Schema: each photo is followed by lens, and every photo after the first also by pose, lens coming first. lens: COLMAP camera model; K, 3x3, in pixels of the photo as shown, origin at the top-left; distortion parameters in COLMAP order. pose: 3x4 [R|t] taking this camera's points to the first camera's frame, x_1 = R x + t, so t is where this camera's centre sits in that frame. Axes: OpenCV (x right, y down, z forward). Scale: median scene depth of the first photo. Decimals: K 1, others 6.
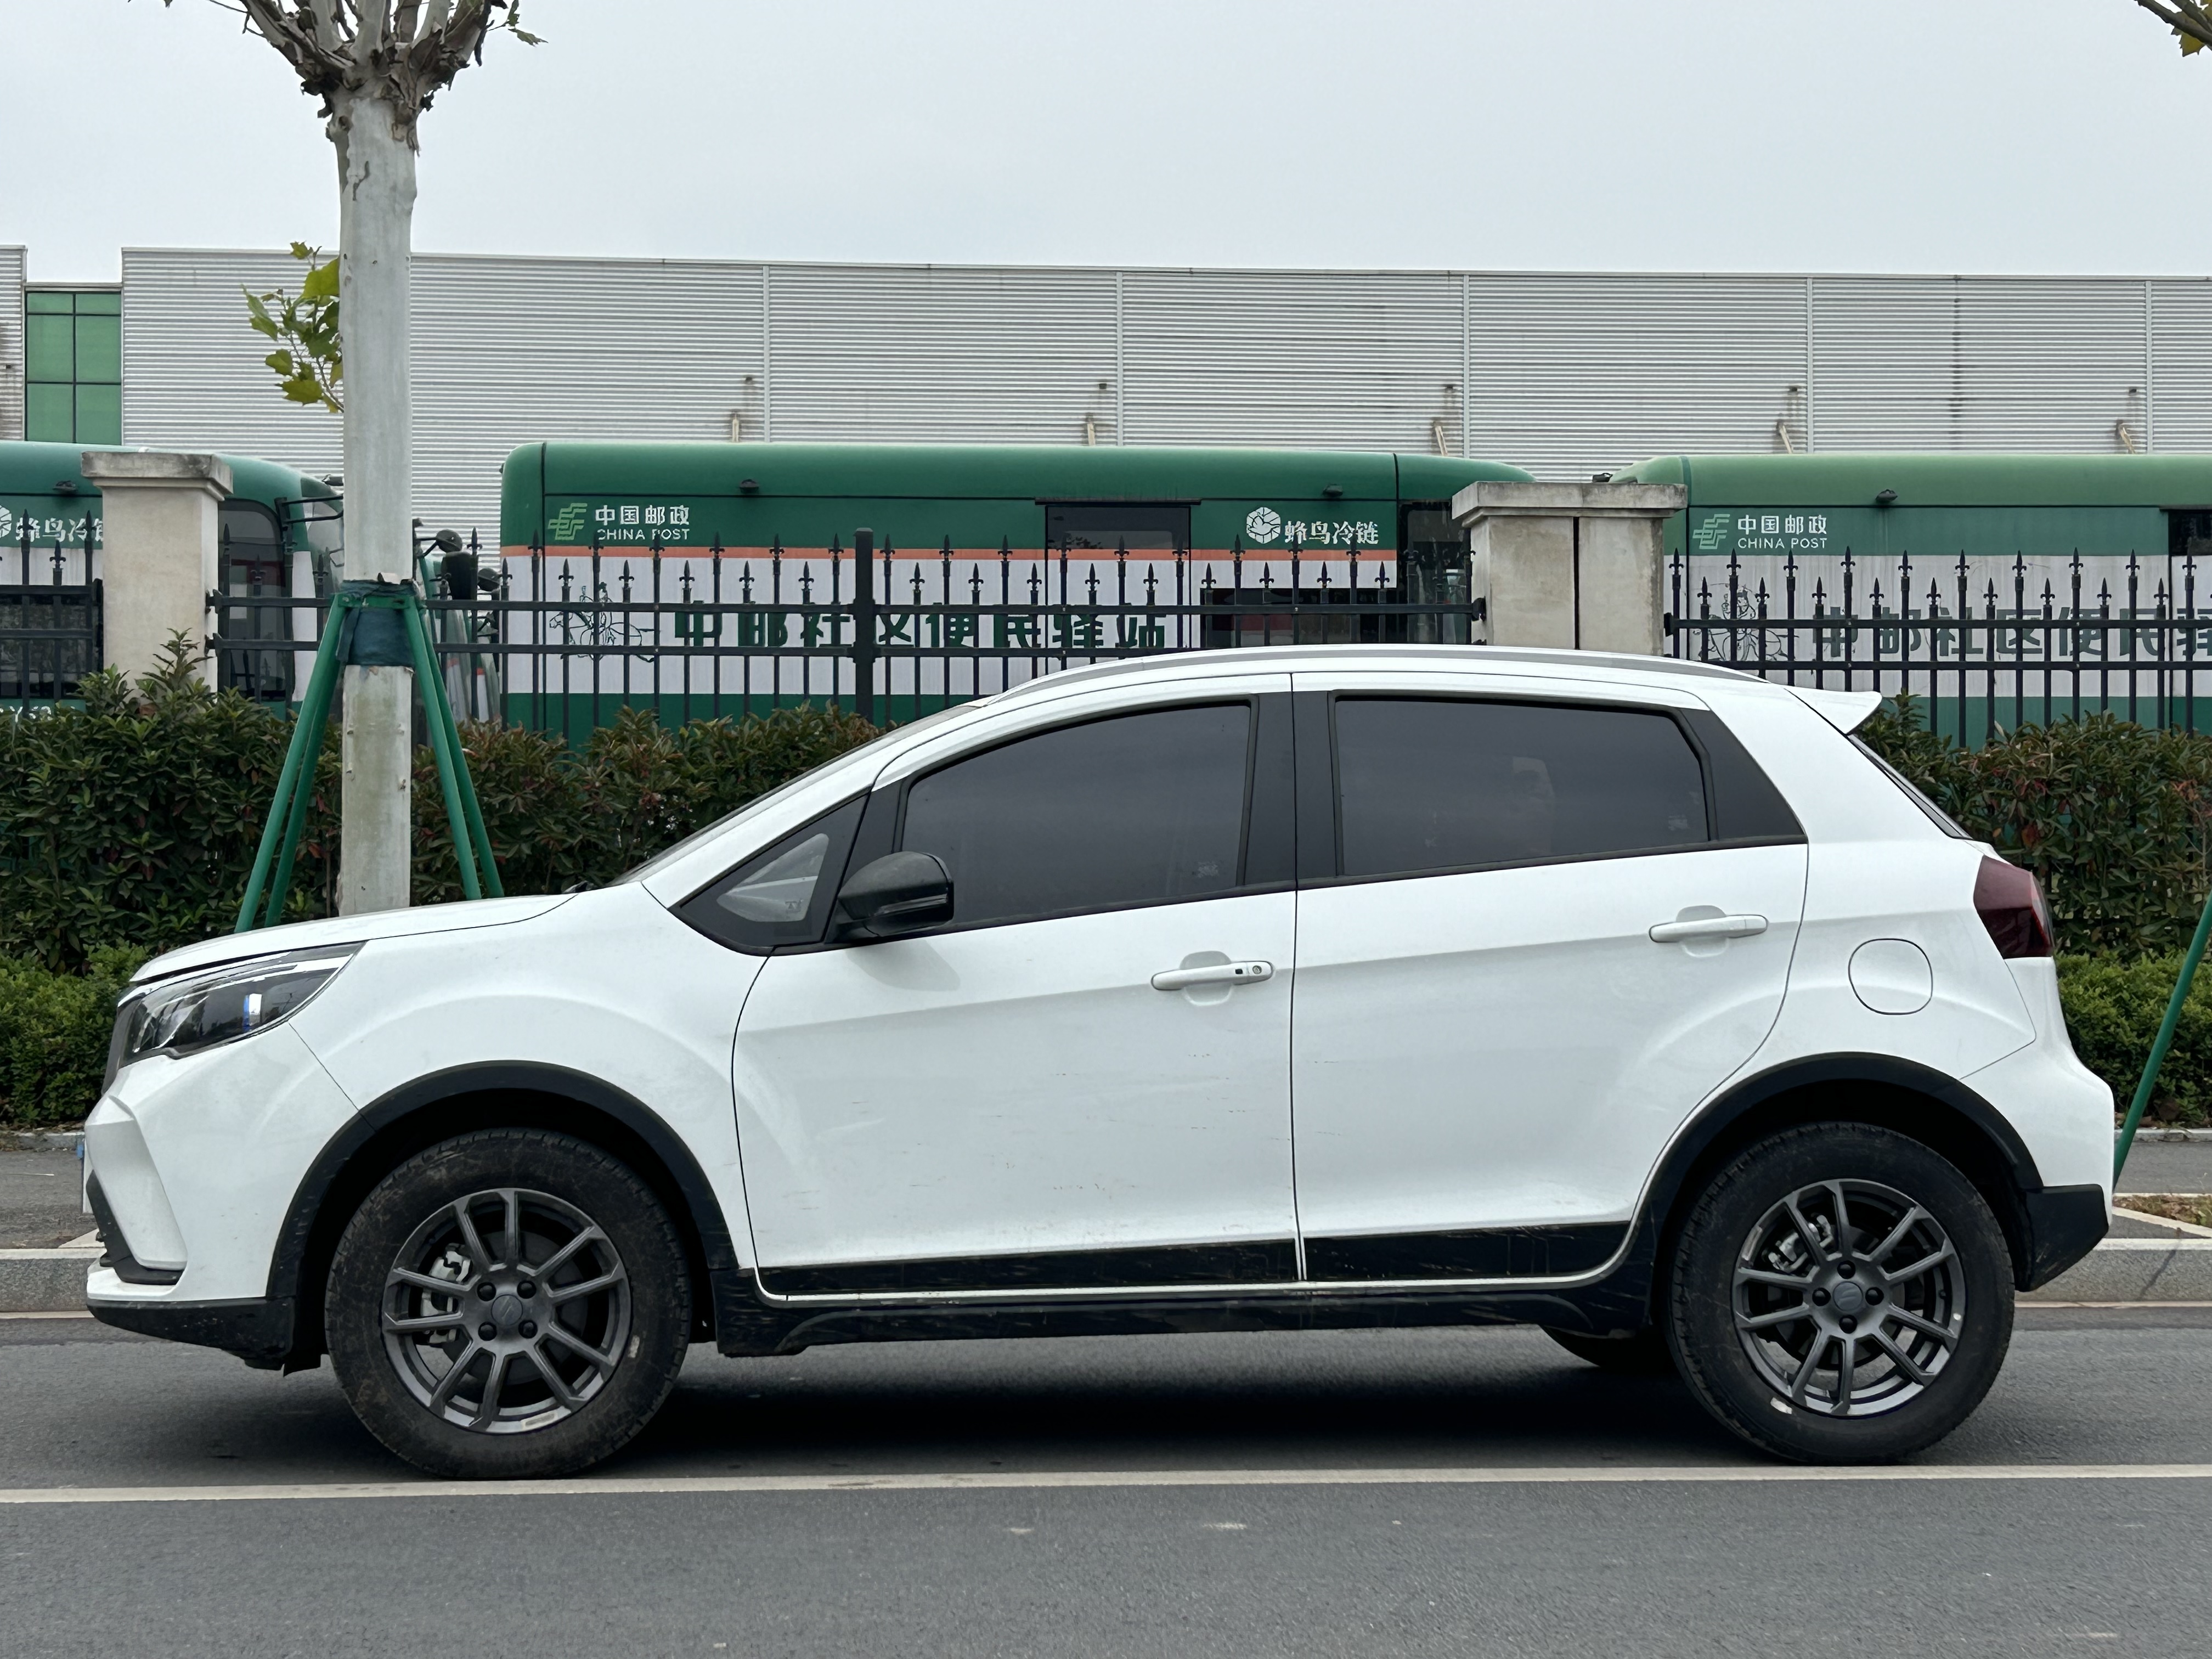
lens RADIAL K [[3360.6, 0, 1106.0], [0, 3360.6, 829.5], [0, 0, 1]] dist [0.155167, 0.016897]
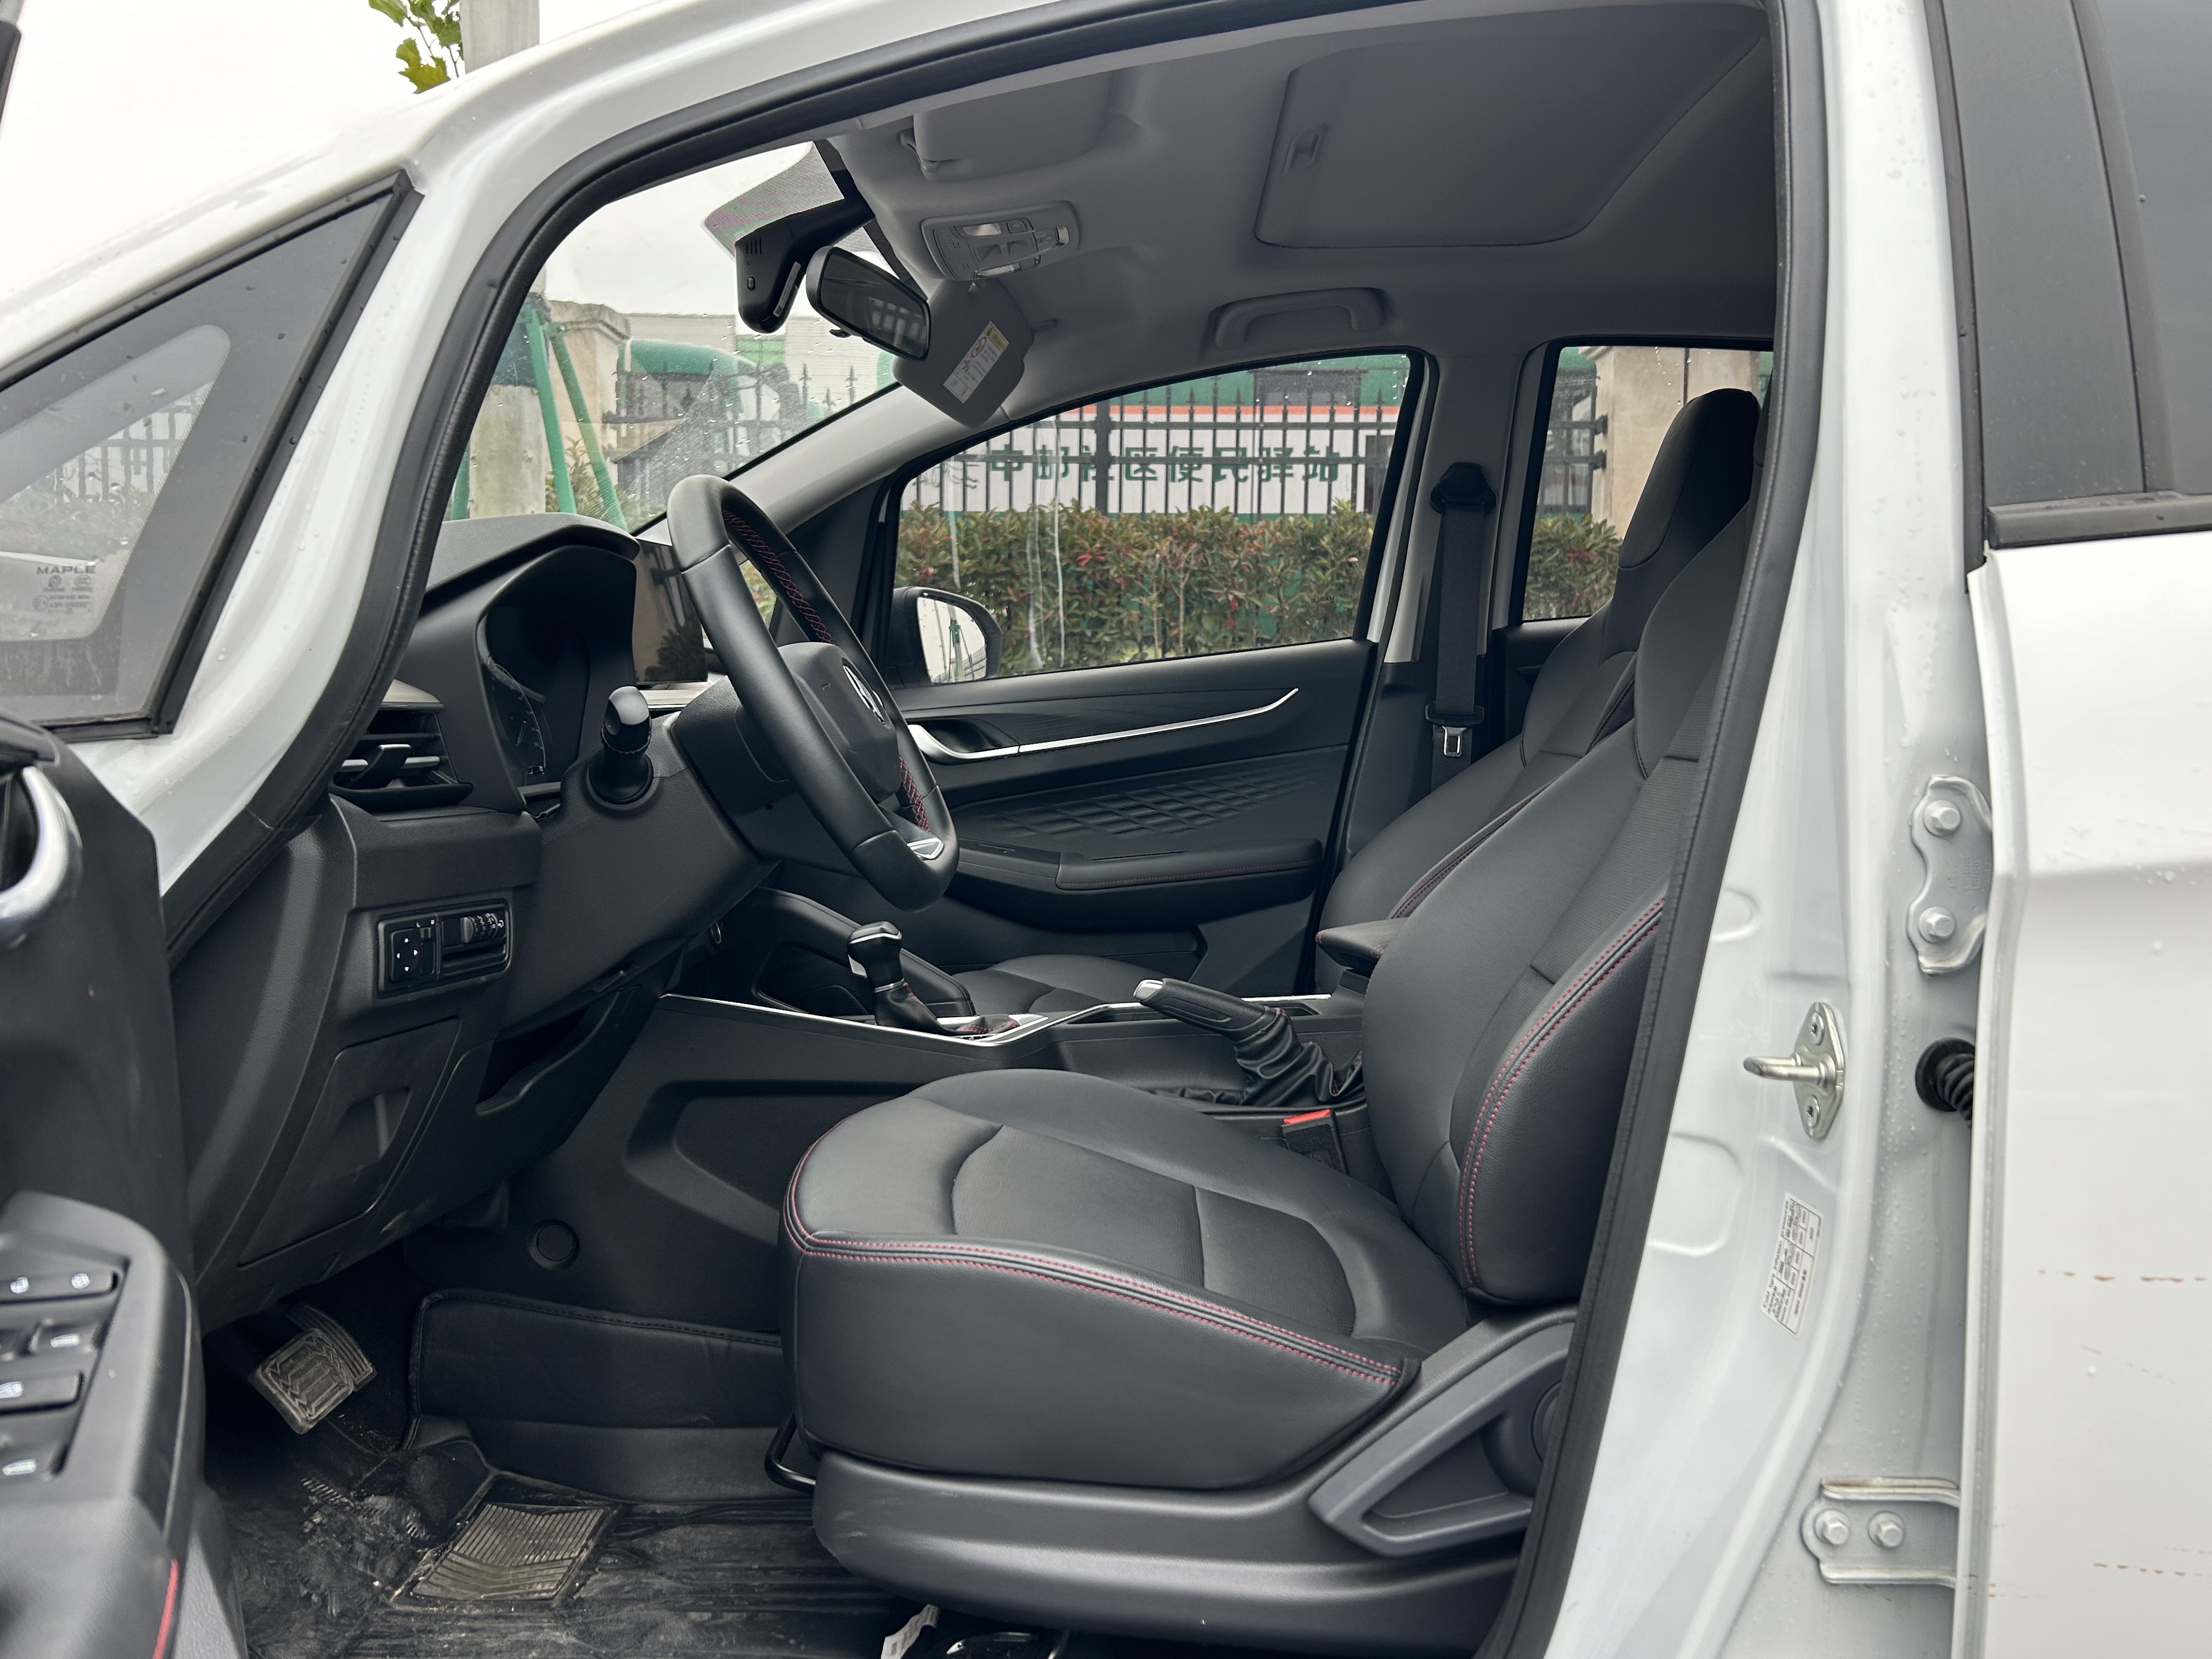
lens RADIAL K [[1713.9, 0, 1111.2], [0, 1713.9, 841.1], [0, 0, 1]] dist [0.067234, -0.086901]
pose [[0.994574, 0.024269, -0.101157, -0.000041], [-0.011513, 0.992111, 0.124833, 0.009295], [0.103388, -0.122991, 0.987008, 0.357068]]
